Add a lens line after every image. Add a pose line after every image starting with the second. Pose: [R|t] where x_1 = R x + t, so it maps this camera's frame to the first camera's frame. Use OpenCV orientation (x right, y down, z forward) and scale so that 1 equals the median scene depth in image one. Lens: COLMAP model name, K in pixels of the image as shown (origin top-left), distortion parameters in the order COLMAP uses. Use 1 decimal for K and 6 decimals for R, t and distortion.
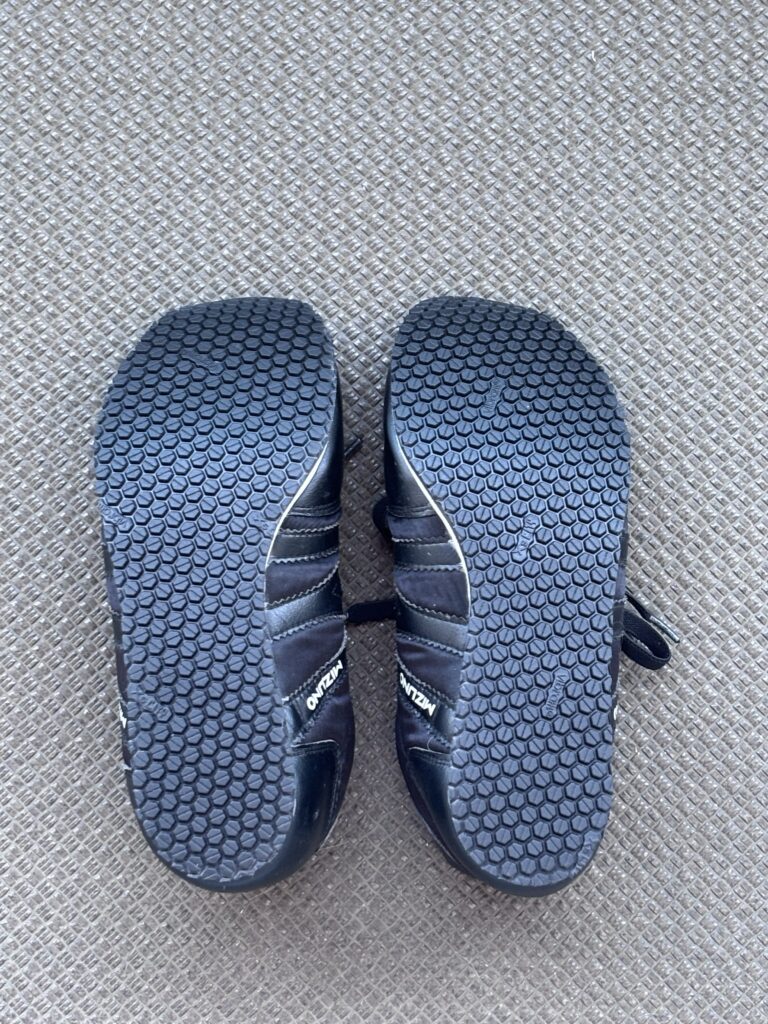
lens RADIAL K [[2328.0, 0, 384.0], [0, 2328.0, 512.0], [0, 0, 1]] dist [0.103141, 0.339524]
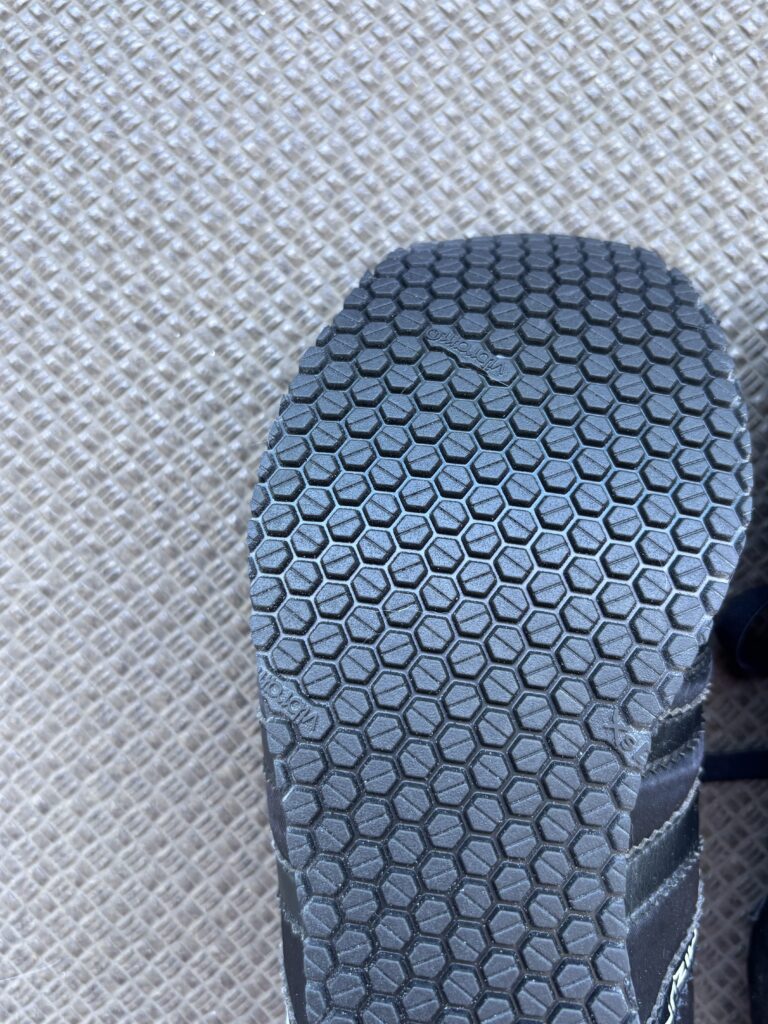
lens RADIAL K [[1003.1, 0, 384.0], [0, 1003.1, 512.0], [0, 0, 1]] dist [0.041393, -0.221064]
pose [[0.999090, 0.036178, 0.022568, -0.094236], [-0.038851, 0.990471, 0.132129, -0.055580], [-0.017573, -0.132885, 0.990976, 0.740590]]
